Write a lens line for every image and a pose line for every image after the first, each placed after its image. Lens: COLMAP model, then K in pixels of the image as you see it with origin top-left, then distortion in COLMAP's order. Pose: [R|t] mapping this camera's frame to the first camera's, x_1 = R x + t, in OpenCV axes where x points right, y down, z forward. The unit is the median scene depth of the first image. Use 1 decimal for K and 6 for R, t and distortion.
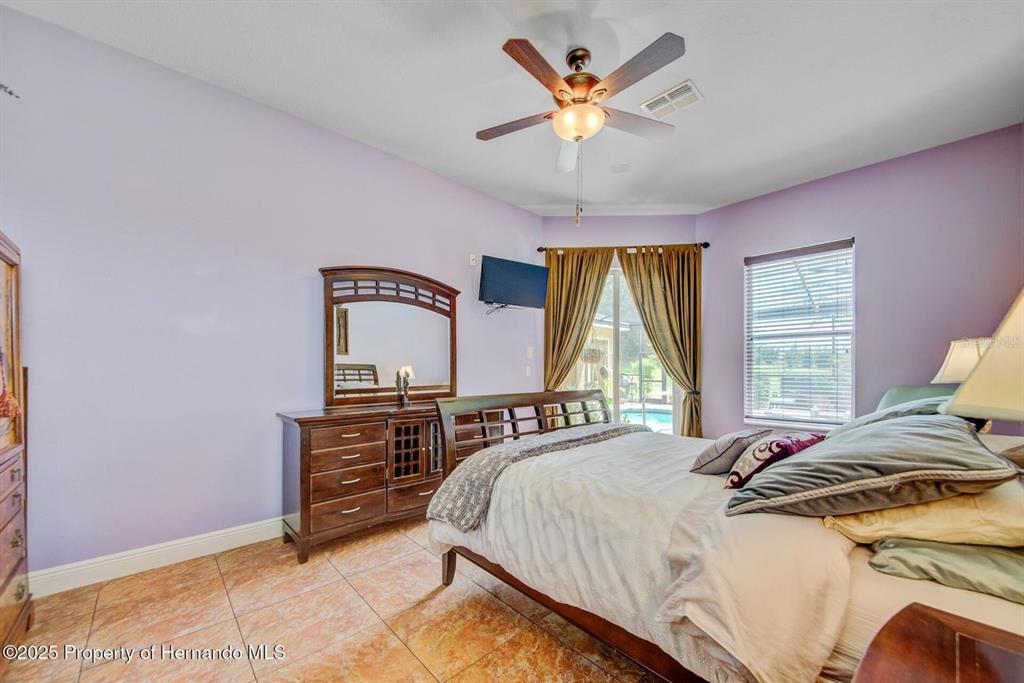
lens RADIAL K [[385.0, 0, 508.2], [0, 385.0, 373.1], [0, 0, 1]] dist [0.000463, 0.000039]
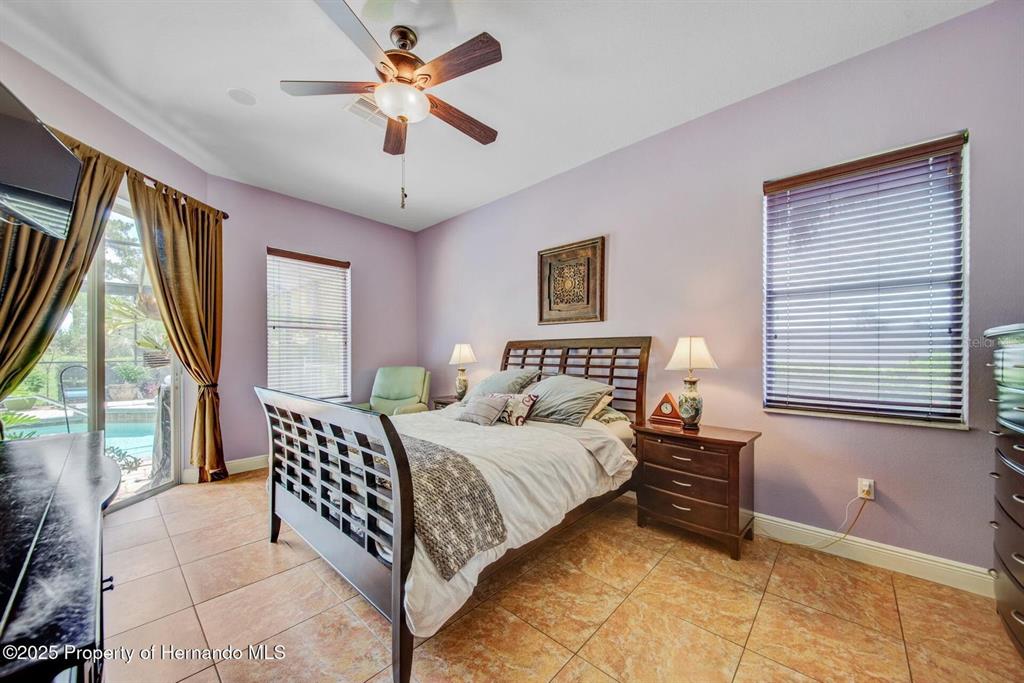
lens RADIAL K [[372.1, 0, 510.2], [0, 372.1, 359.6], [0, 0, 1]] dist [0.054218, -0.021238]
pose [[-0.088526, -0.022317, 0.995824, -0.434898], [0.006214, 0.999717, 0.022957, -0.022183], [-0.996054, 0.008220, -0.088362, 0.451356]]
